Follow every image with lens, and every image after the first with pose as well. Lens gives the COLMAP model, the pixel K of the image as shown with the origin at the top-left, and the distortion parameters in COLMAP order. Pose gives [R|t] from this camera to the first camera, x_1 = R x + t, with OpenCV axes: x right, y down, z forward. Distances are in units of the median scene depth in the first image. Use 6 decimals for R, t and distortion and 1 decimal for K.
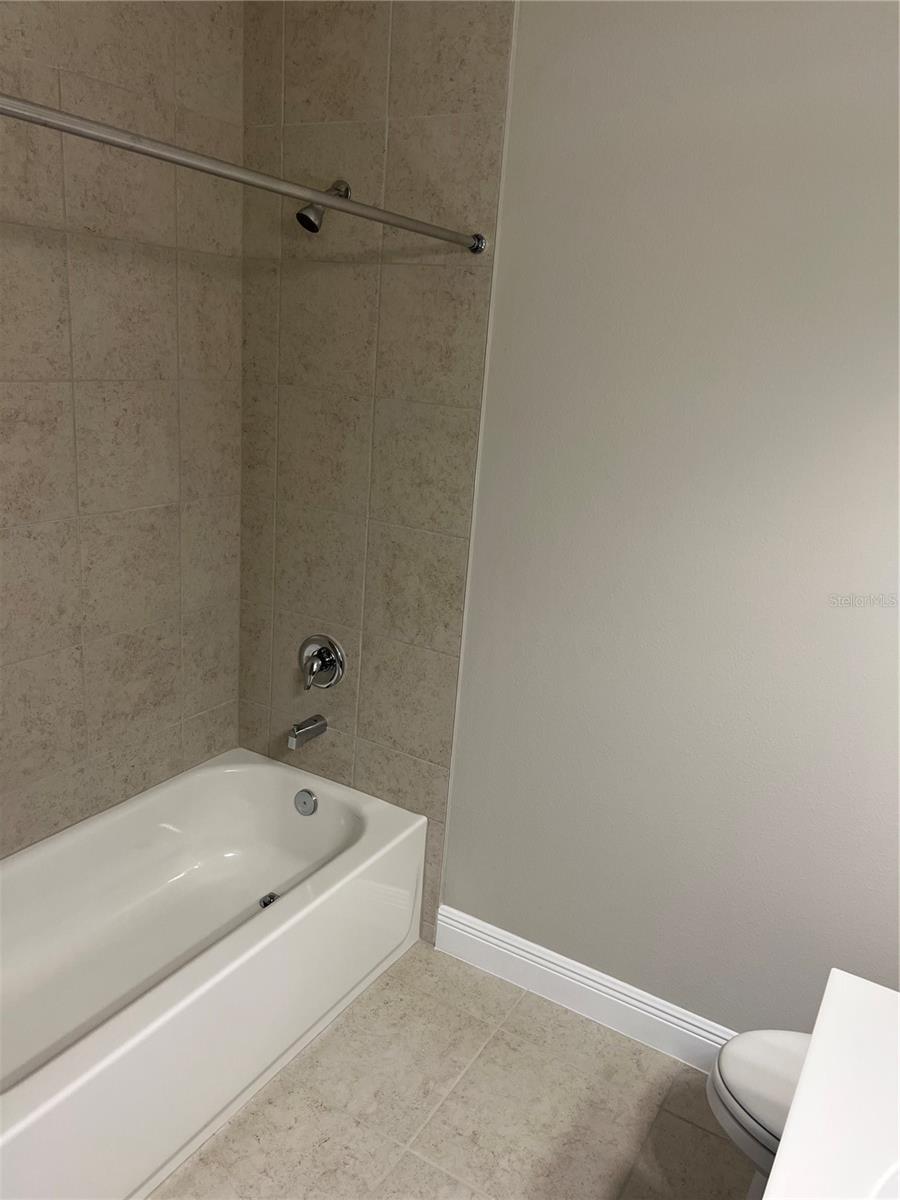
lens RADIAL K [[887.7, 0, 450.0], [0, 887.7, 600.0], [0, 0, 1]] dist [0.051087, -0.053932]
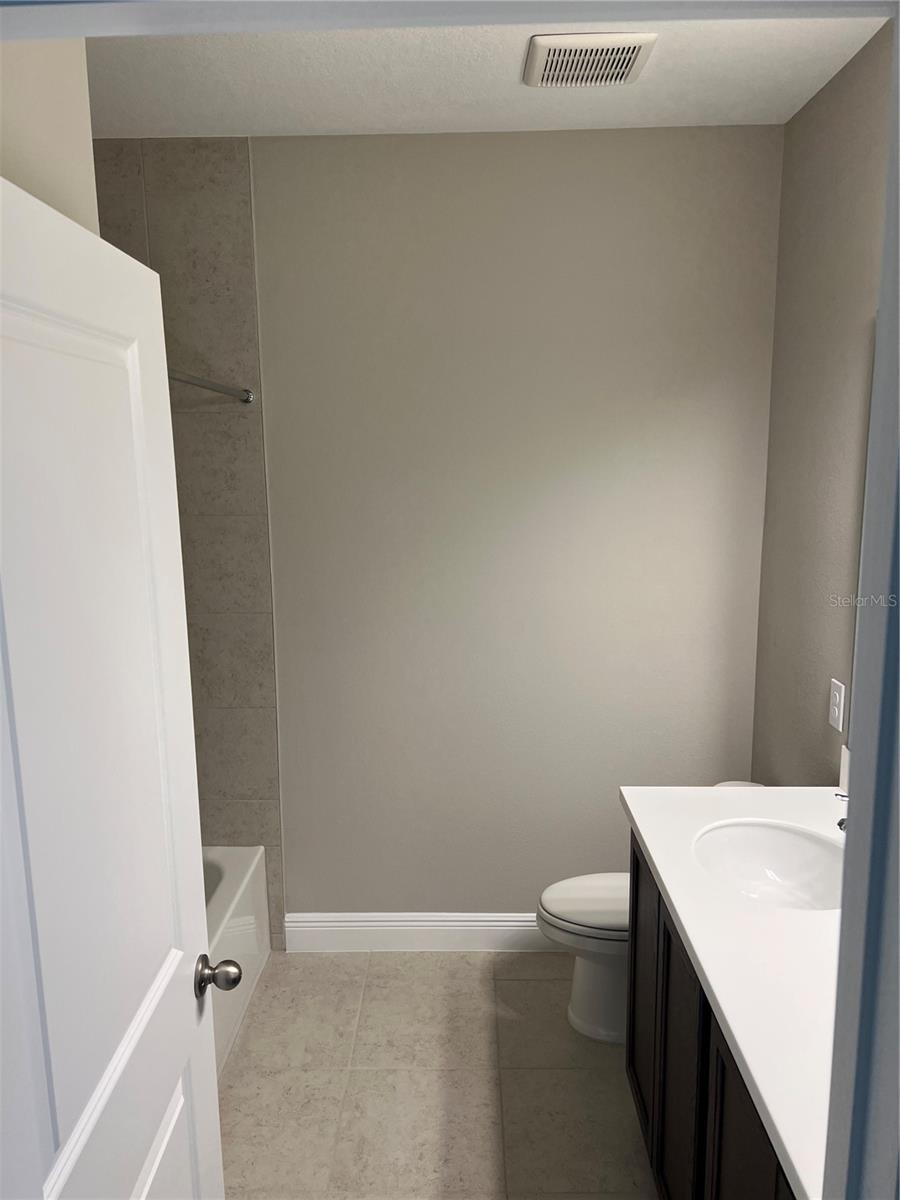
lens RADIAL K [[912.3, 0, 441.0], [0, 912.3, 619.4], [0, 0, 1]] dist [0.027746, -0.000205]
pose [[0.861691, -0.171844, 0.477450, -0.413564], [0.209038, 0.977577, -0.025416, 0.025466], [-0.462377, 0.121706, 0.878291, -0.291794]]
